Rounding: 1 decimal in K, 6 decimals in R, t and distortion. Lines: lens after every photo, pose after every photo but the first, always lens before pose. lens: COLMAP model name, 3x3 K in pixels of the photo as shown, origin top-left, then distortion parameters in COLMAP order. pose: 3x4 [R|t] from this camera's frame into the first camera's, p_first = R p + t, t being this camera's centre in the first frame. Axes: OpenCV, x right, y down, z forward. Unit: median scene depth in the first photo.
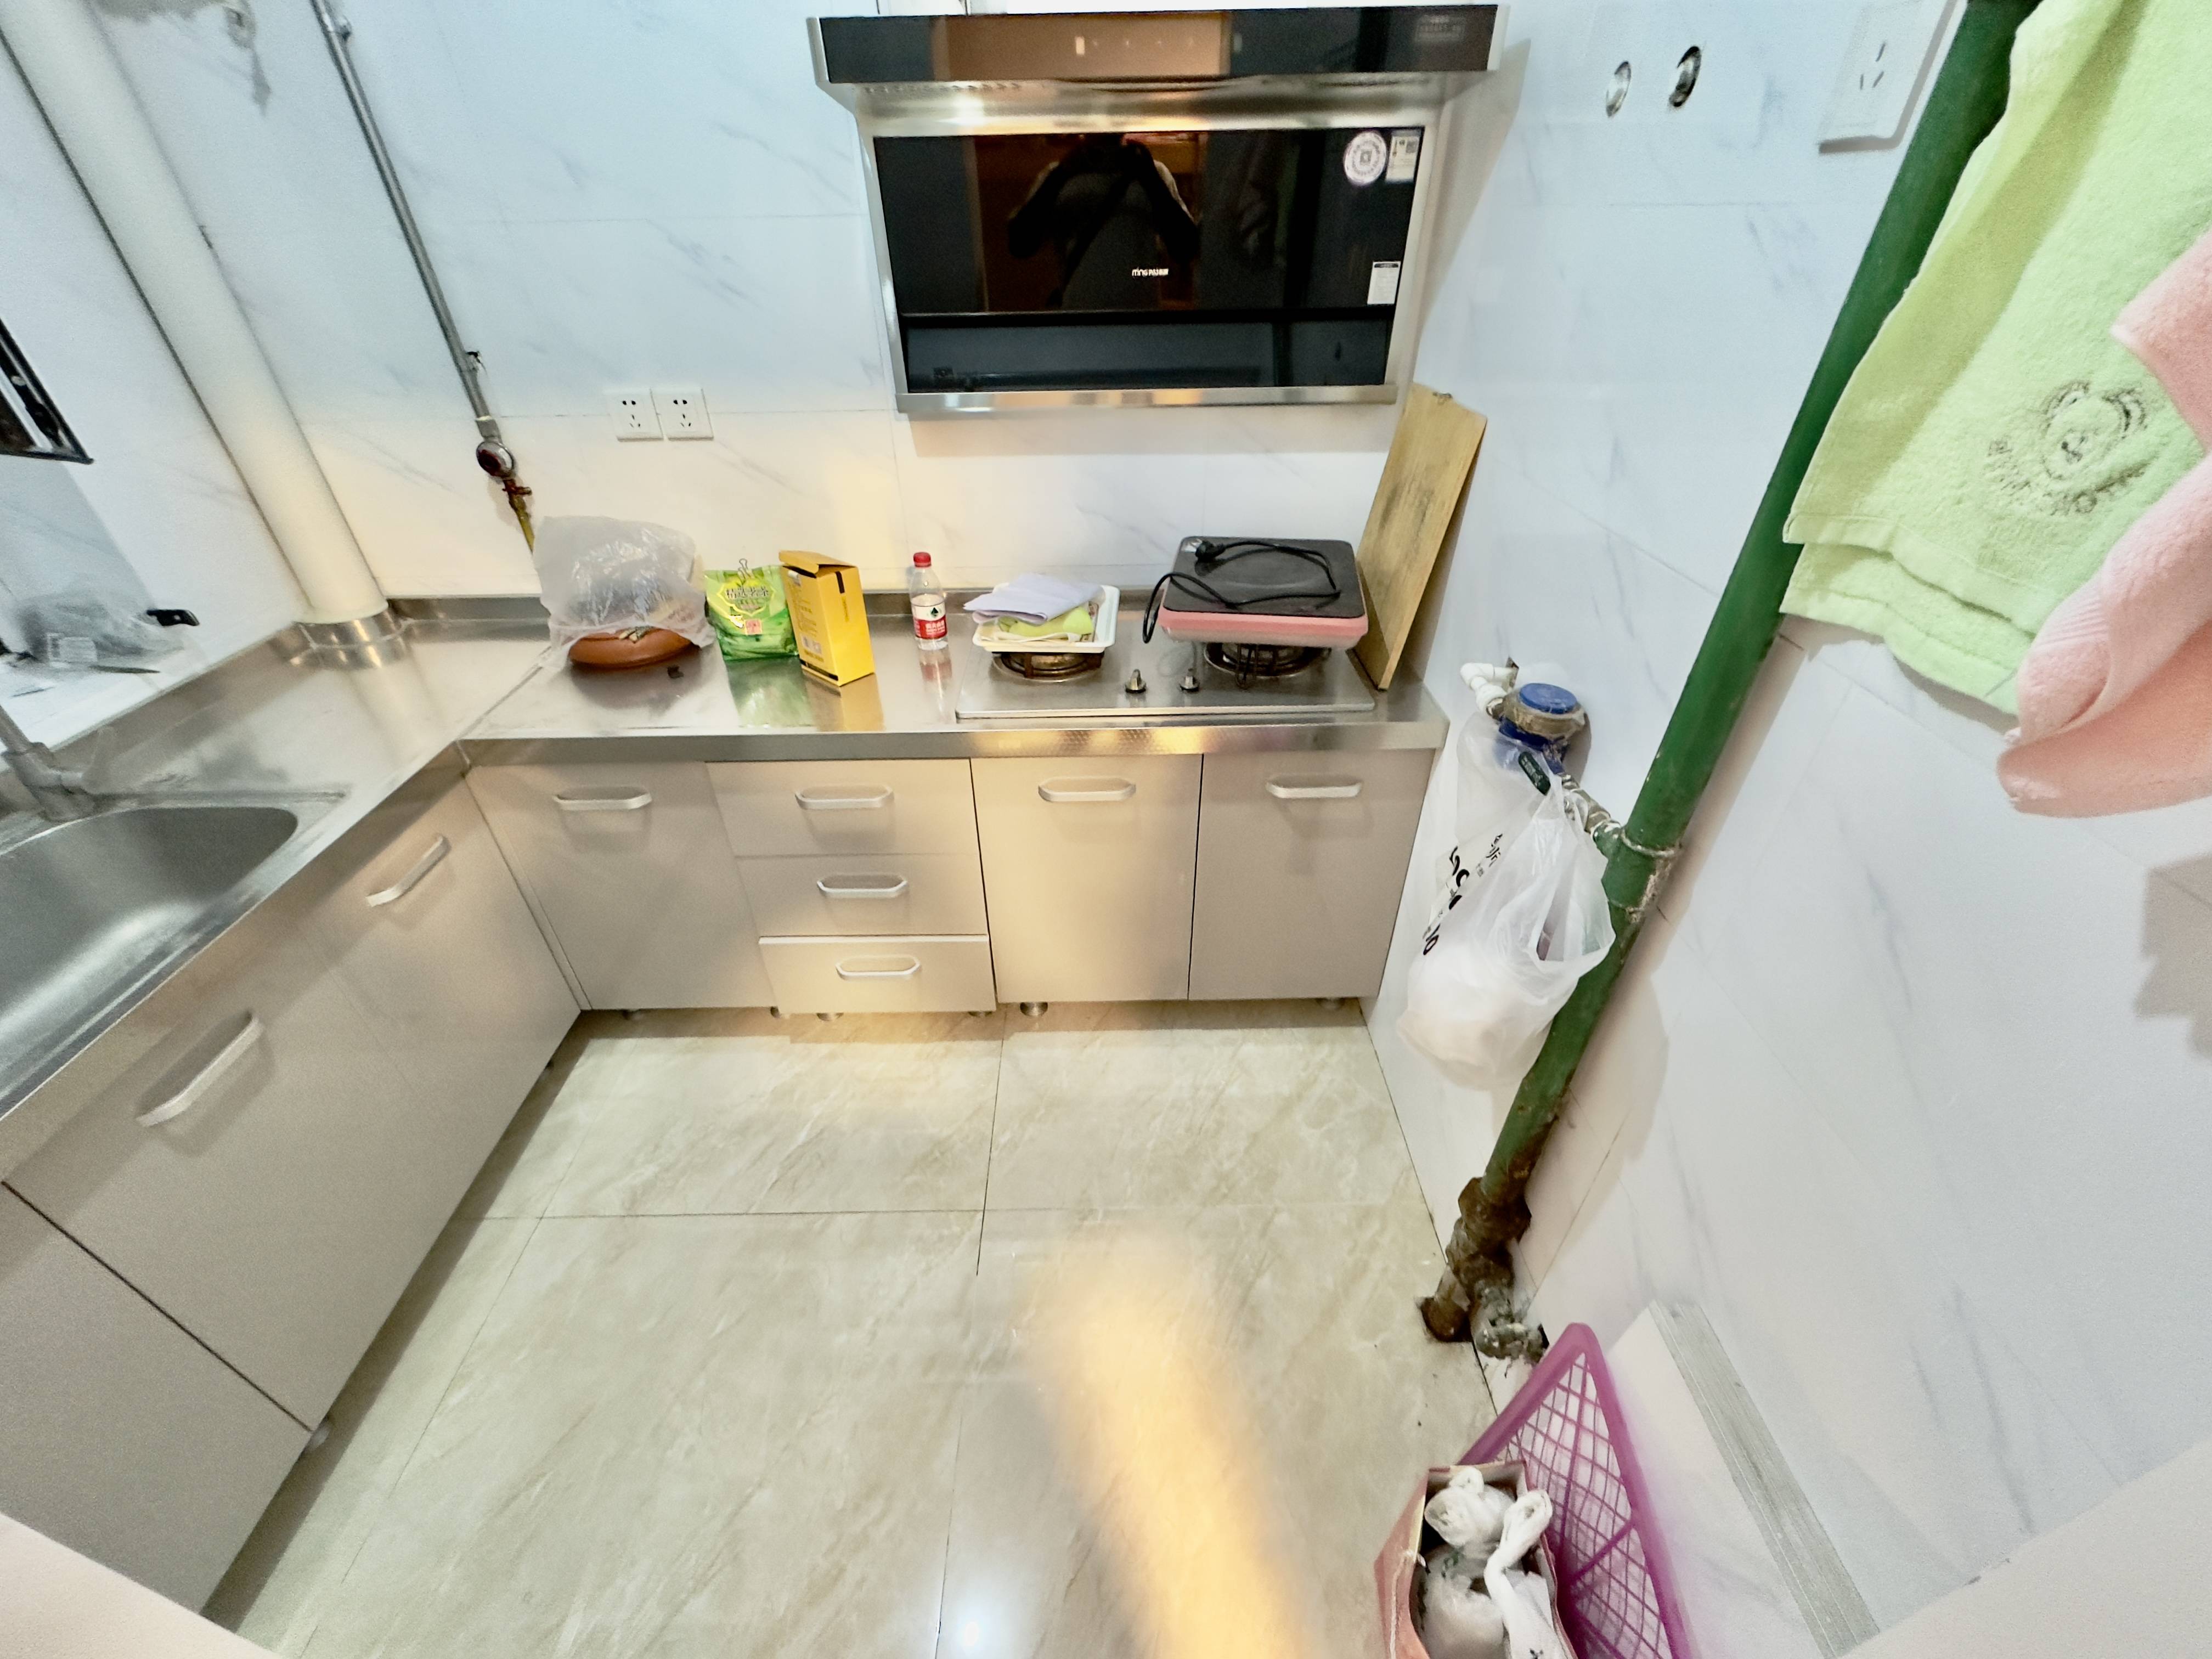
lens RADIAL K [[880.0, 0, 1108.1], [0, 880.0, 823.1], [0, 0, 1]] dist [0.002366, -0.000256]
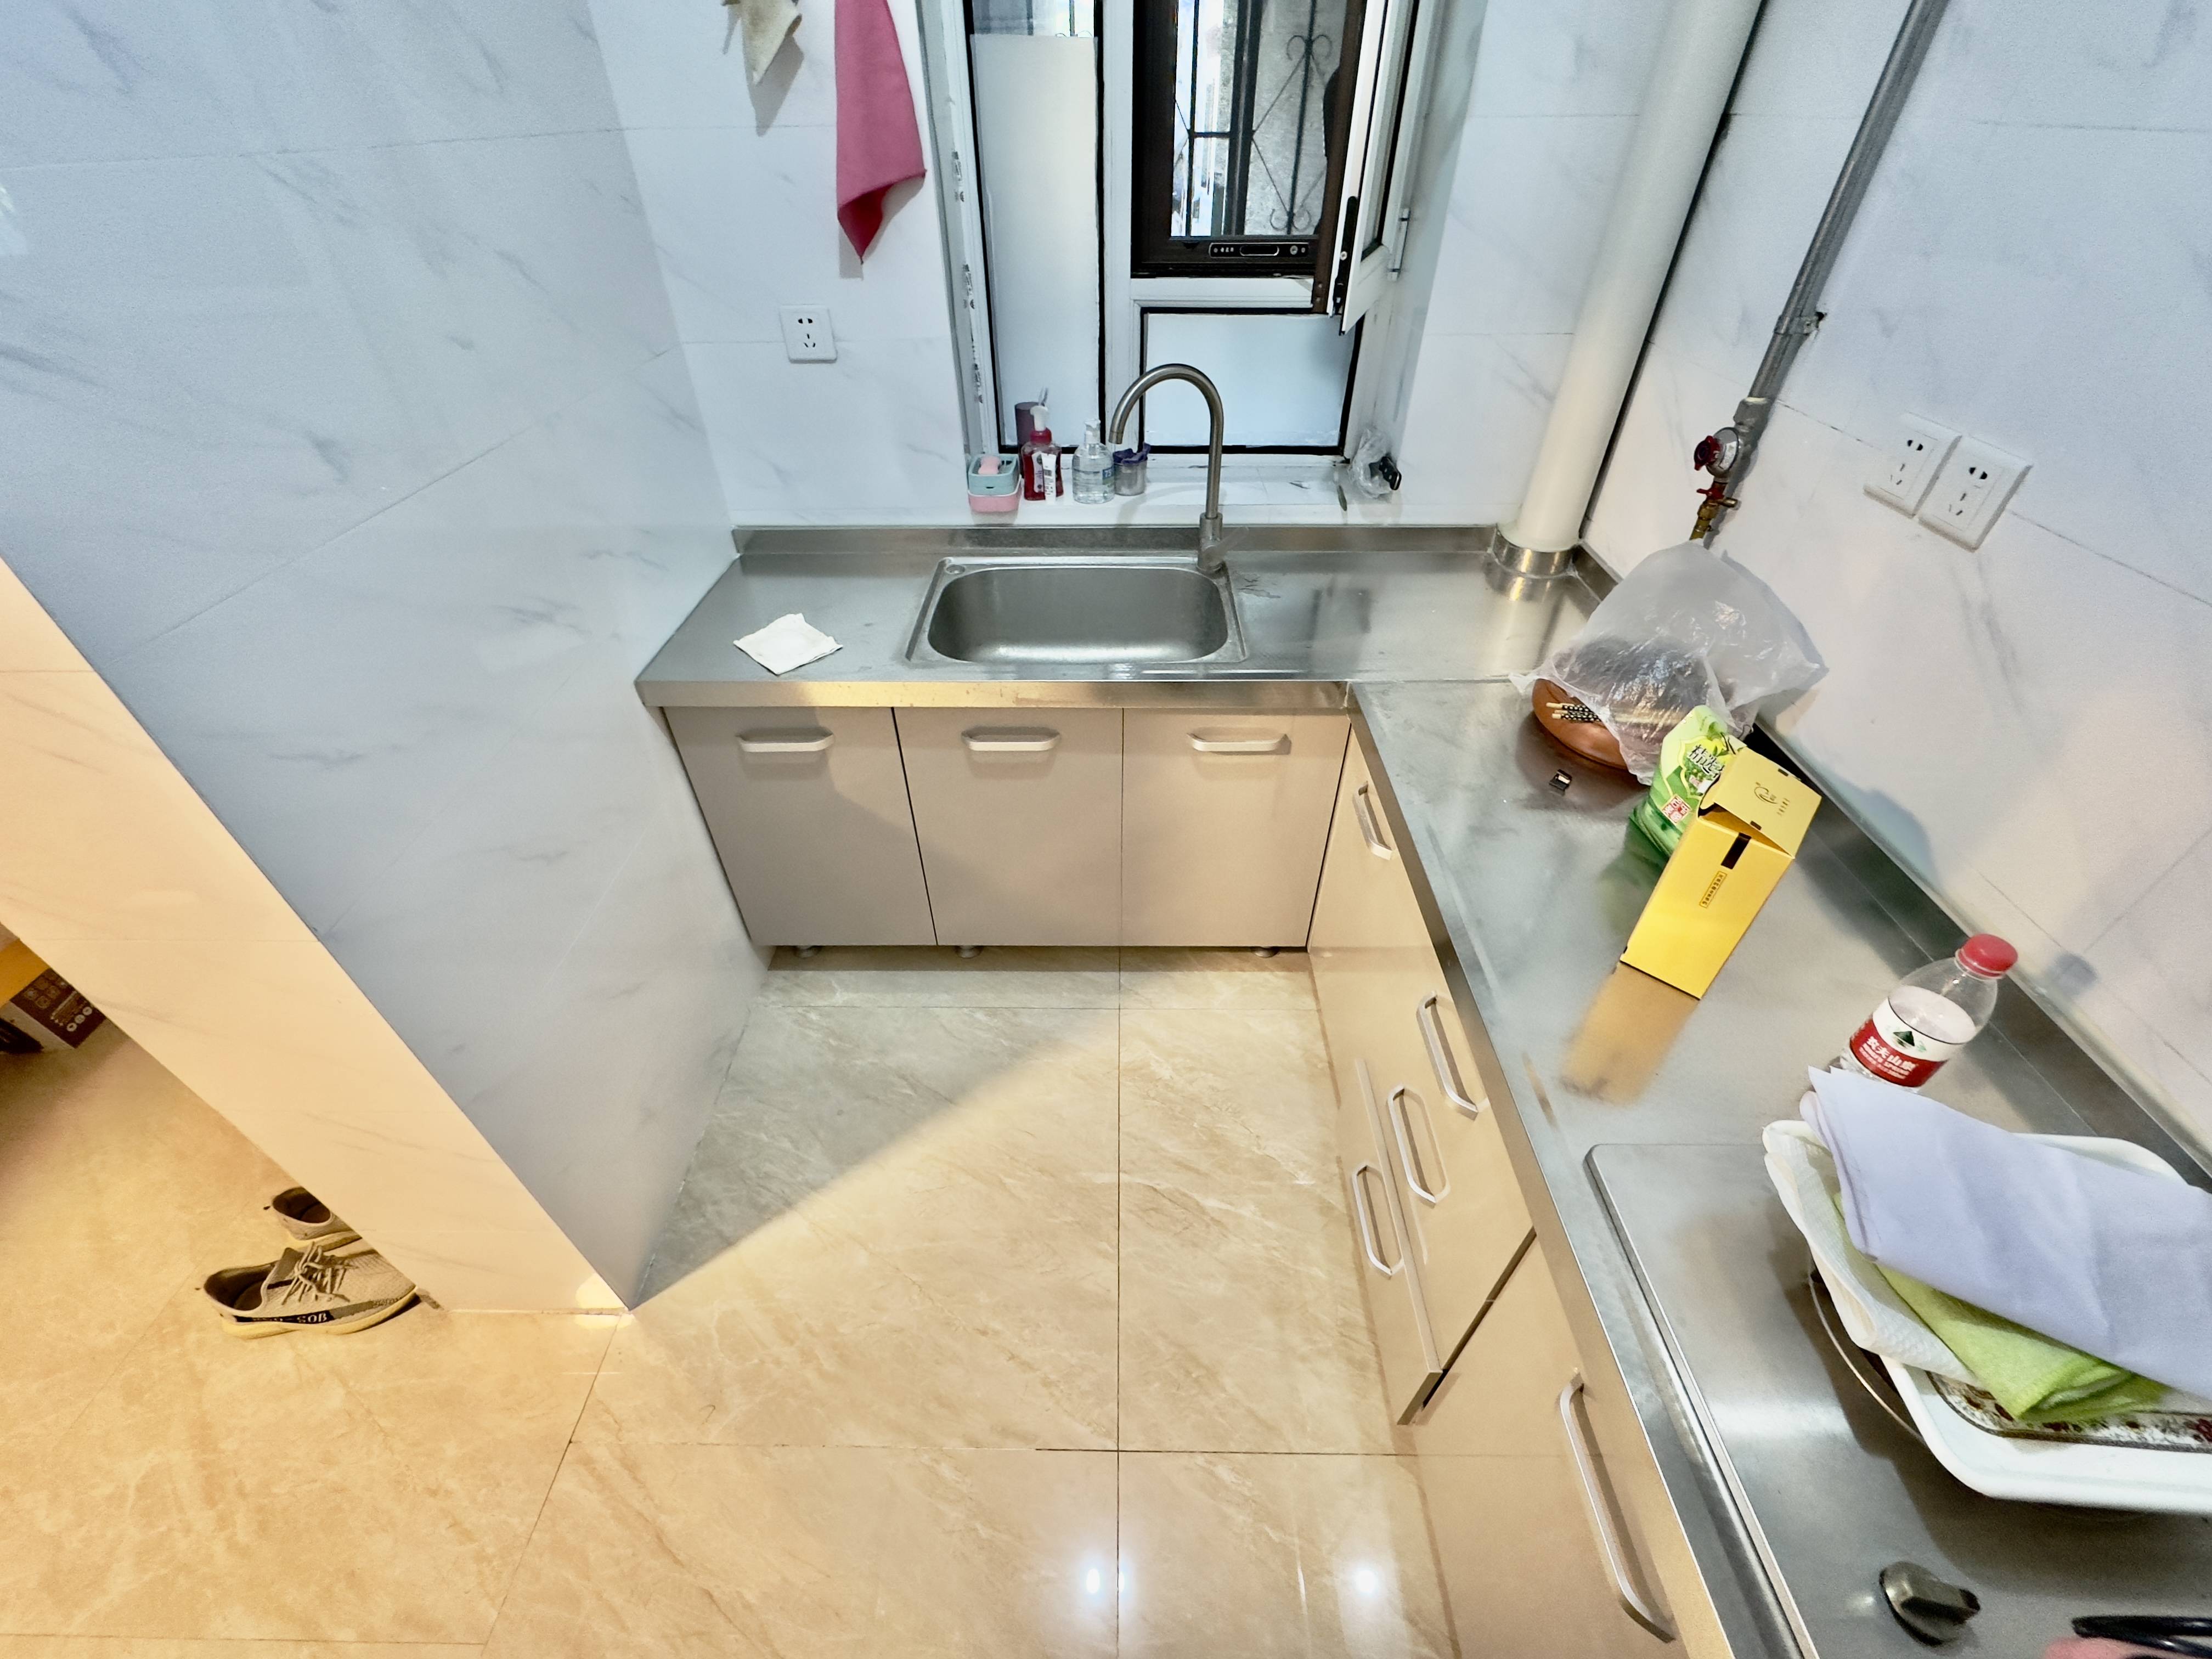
lens RADIAL K [[880.0, 0, 1110.0], [0, 880.0, 837.9], [0, 0, 1]] dist [0.002366, -0.000256]
pose [[-0.019292, 0.655227, -0.755186, 0.094571], [-0.575493, 0.610377, 0.544287, -0.318701], [0.817579, 0.445105, 0.365303, 0.441974]]
